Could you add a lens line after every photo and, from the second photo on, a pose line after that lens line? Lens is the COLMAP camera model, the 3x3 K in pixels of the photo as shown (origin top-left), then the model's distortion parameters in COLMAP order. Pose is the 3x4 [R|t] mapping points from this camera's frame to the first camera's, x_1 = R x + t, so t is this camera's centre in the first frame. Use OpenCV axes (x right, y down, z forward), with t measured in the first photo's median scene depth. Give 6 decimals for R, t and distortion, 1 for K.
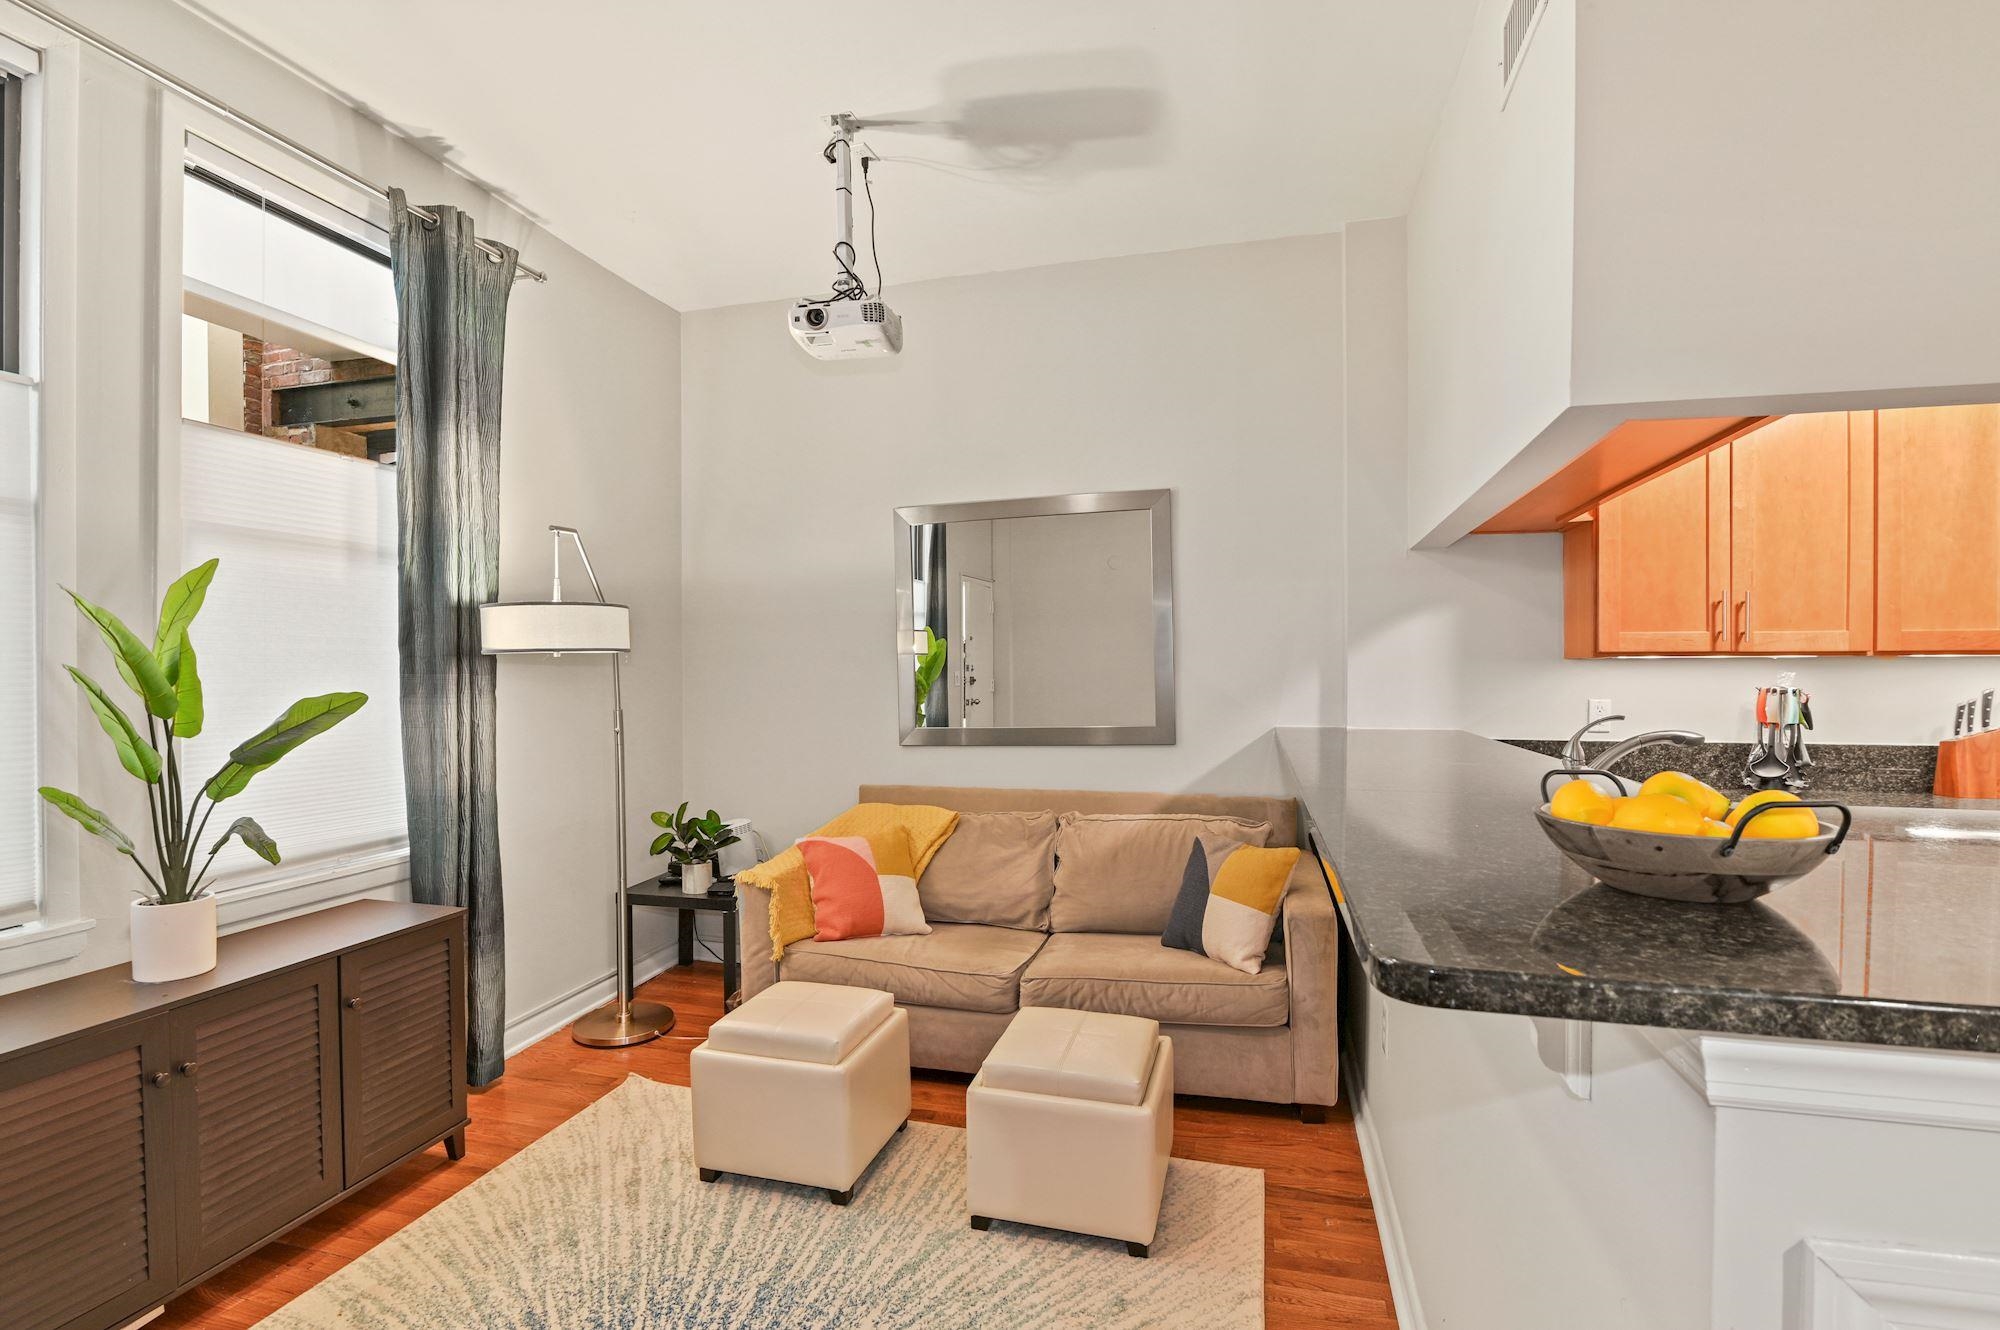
lens RADIAL K [[931.7, 0, 1009.5], [0, 931.7, 680.9], [0, 0, 1]] dist [-0.013187, -0.000550]
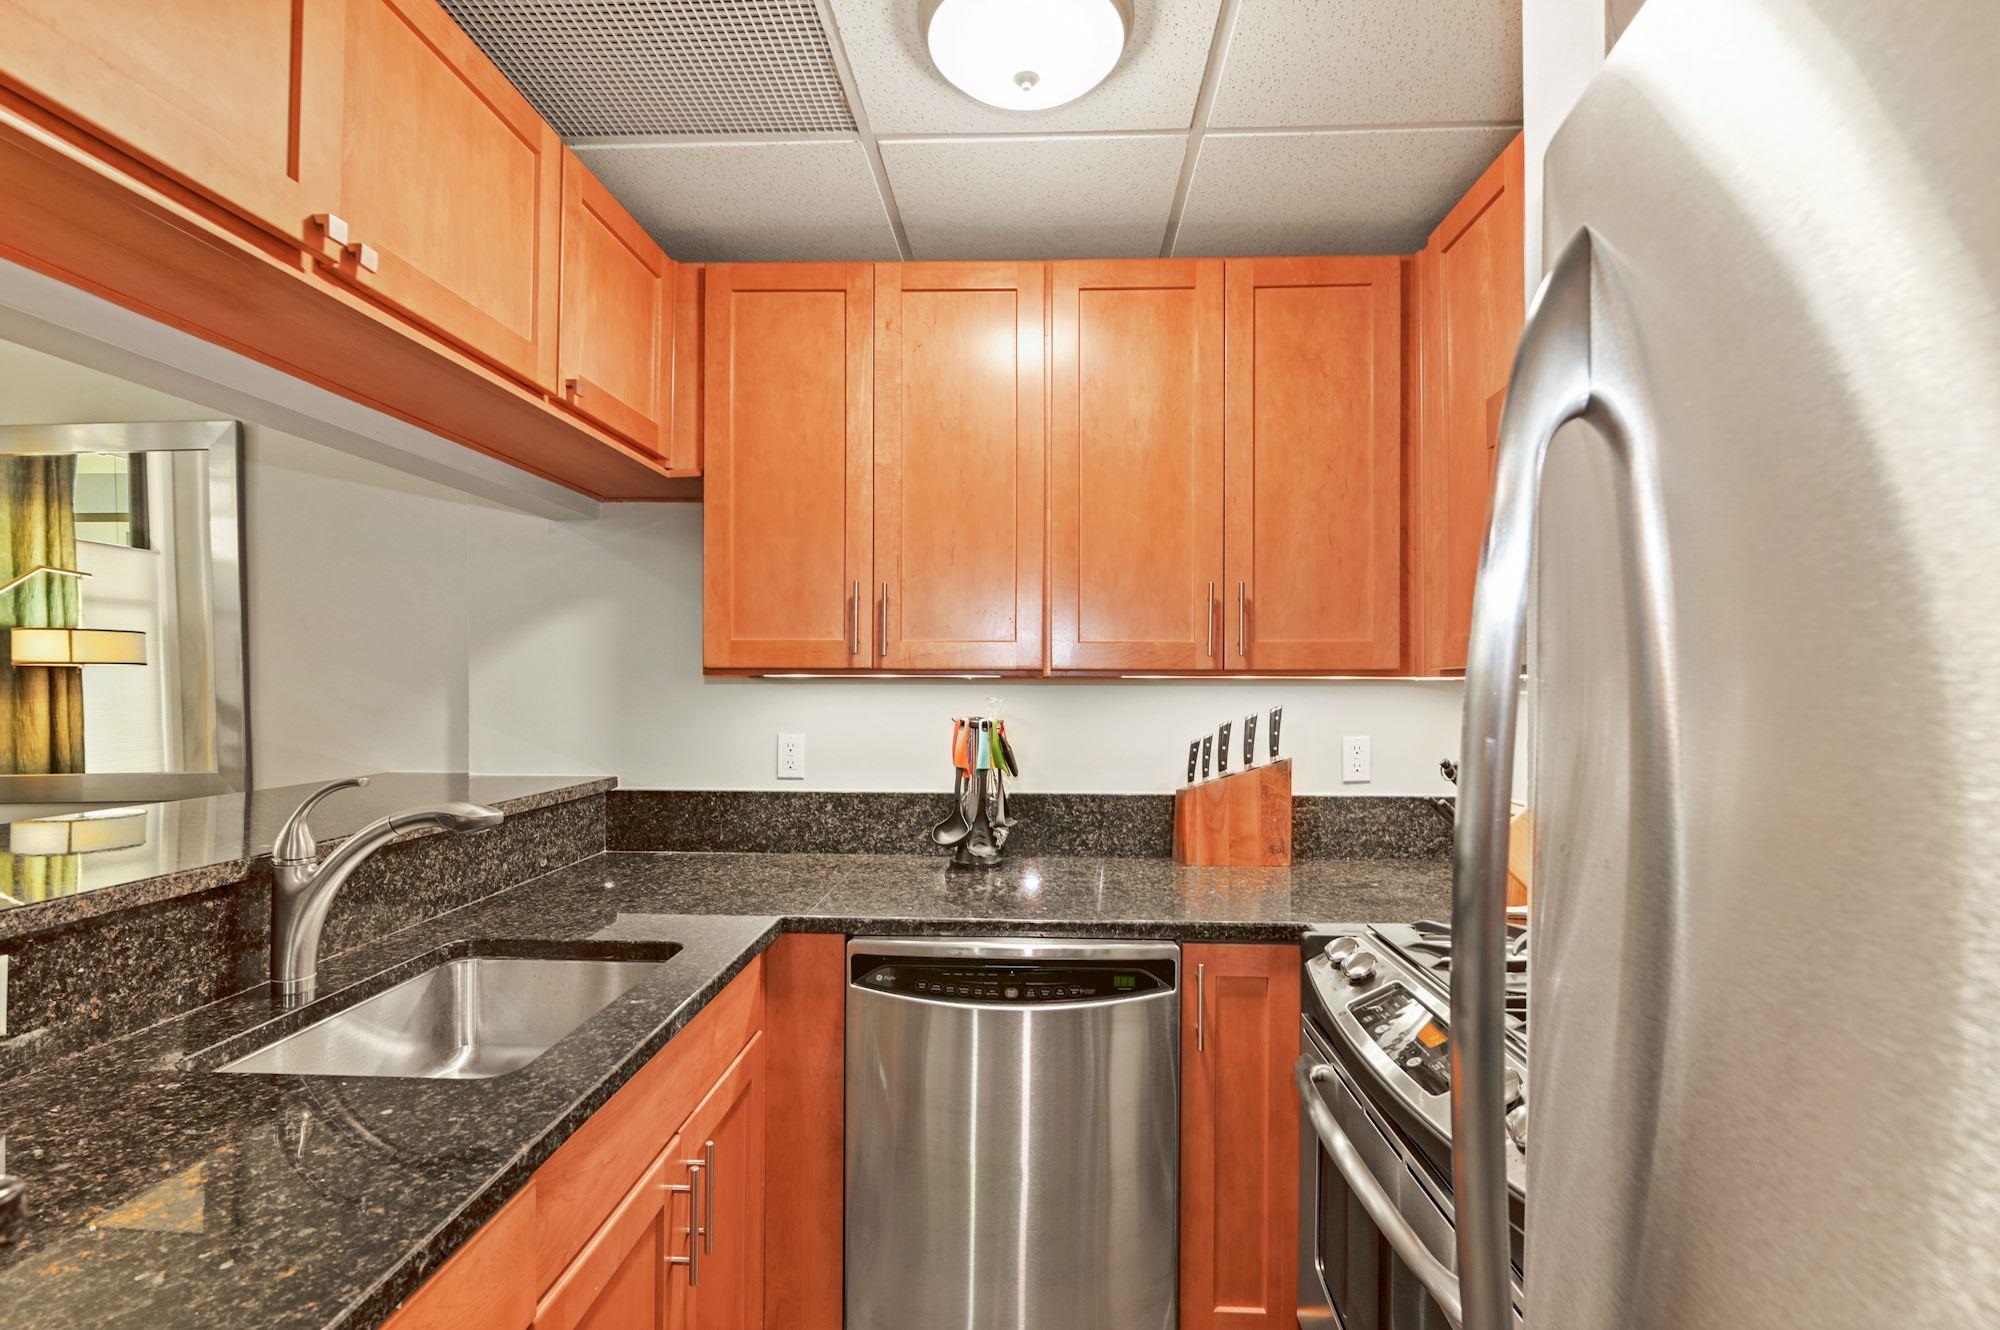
lens RADIAL K [[931.7, 0, 1000.5], [0, 931.7, 691.9], [0, 0, 1]] dist [-0.013187, -0.000550]
pose [[0.975637, 0.004642, 0.219344, 0.717878], [-0.003558, 0.999979, -0.005338, -0.010631], [-0.219364, 0.004428, 0.975633, 0.286566]]
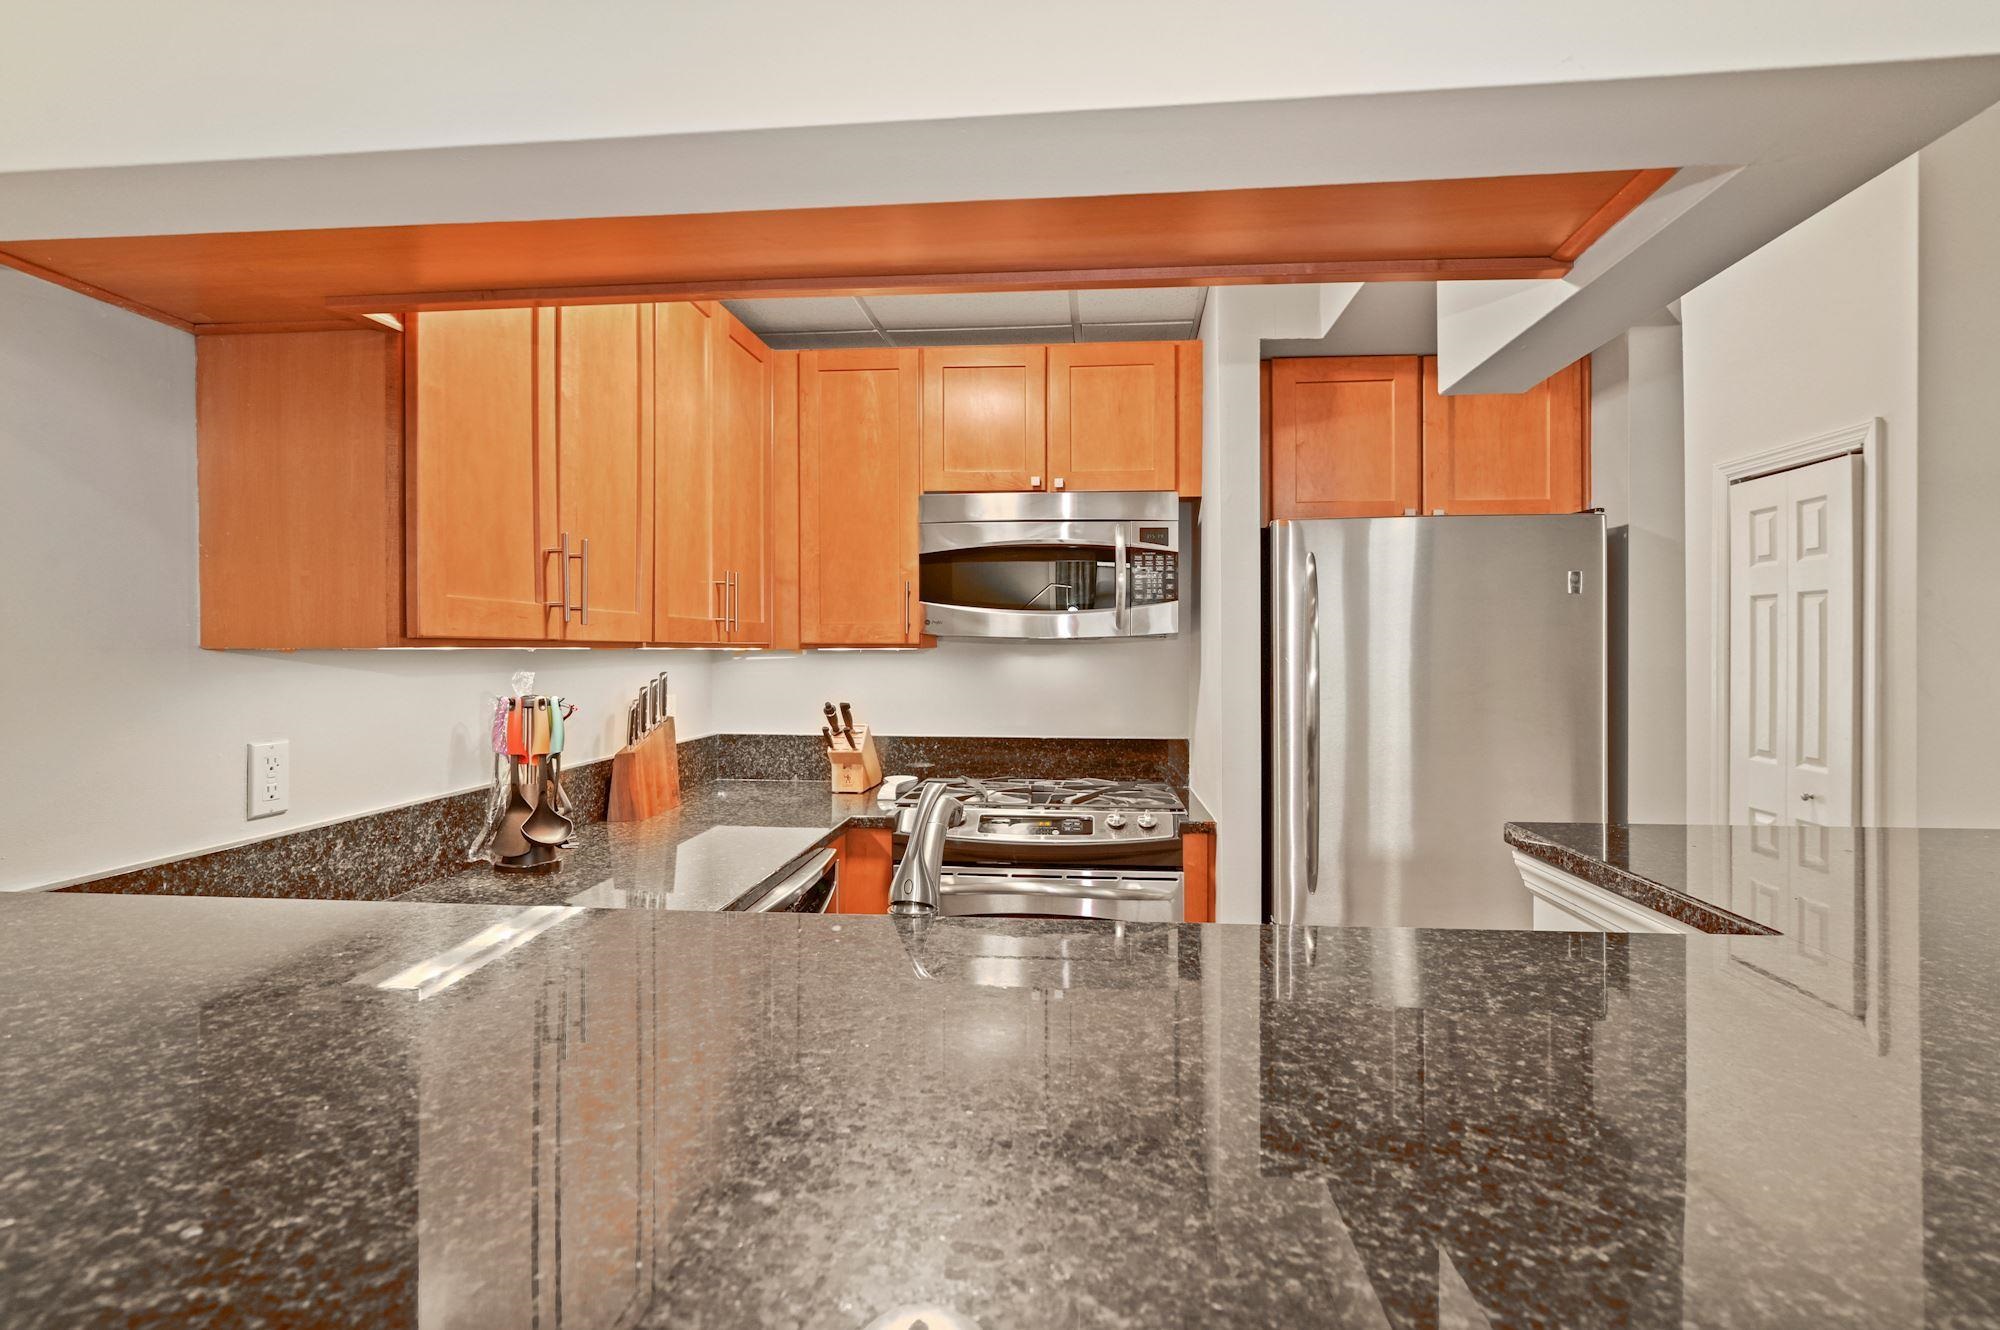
lens RADIAL K [[931.7, 0, 1002.0], [0, 931.7, 651.0], [0, 0, 1]] dist [-0.013187, -0.000550]
pose [[-0.172572, -0.001115, 0.984996, 0.158806], [0.008817, 0.999958, 0.002677, -0.023985], [-0.984957, 0.009146, -0.172555, 0.824756]]
